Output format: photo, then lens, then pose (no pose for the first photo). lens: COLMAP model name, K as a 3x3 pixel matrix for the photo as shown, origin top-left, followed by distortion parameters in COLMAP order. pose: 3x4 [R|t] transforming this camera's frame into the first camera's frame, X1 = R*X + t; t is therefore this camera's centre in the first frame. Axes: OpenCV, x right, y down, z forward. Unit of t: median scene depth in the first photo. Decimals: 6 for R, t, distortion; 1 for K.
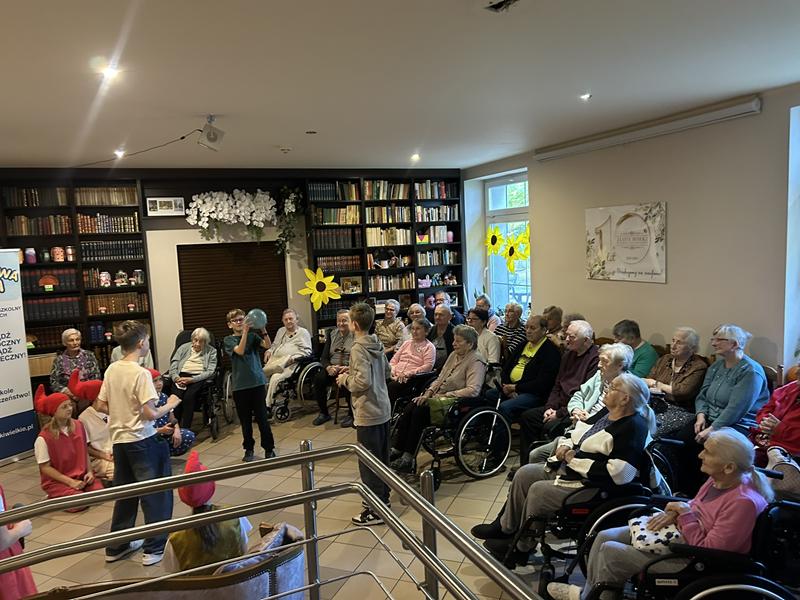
lens RADIAL K [[601.0, 0, 395.0], [0, 601.0, 308.3], [0, 0, 1]] dist [0.088231, -0.126146]
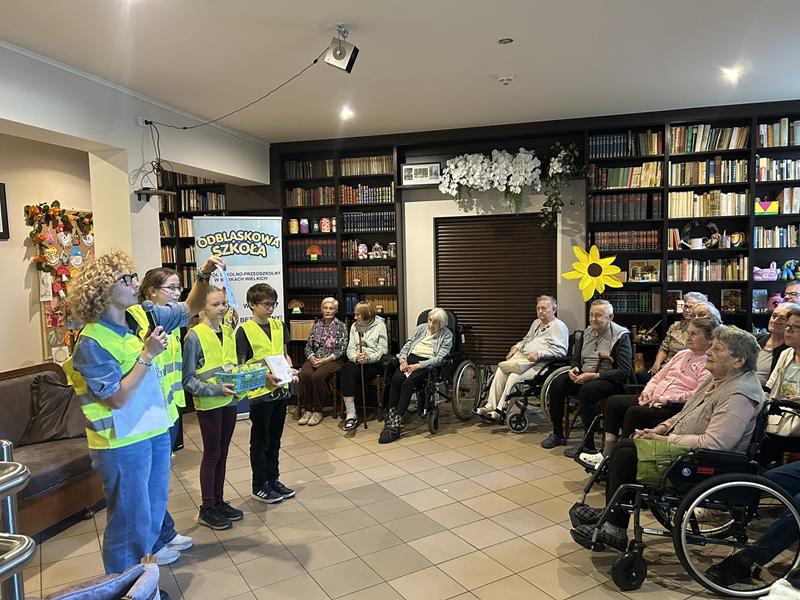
lens RADIAL K [[604.2, 0, 403.8], [0, 604.2, 302.5], [0, 0, 1]] dist [0.090547, -0.100347]
pose [[0.796455, 0.072390, -0.600350, 0.159212], [-0.082025, 0.996566, 0.011346, 0.017043], [0.599109, 0.040207, 0.799657, 0.243055]]
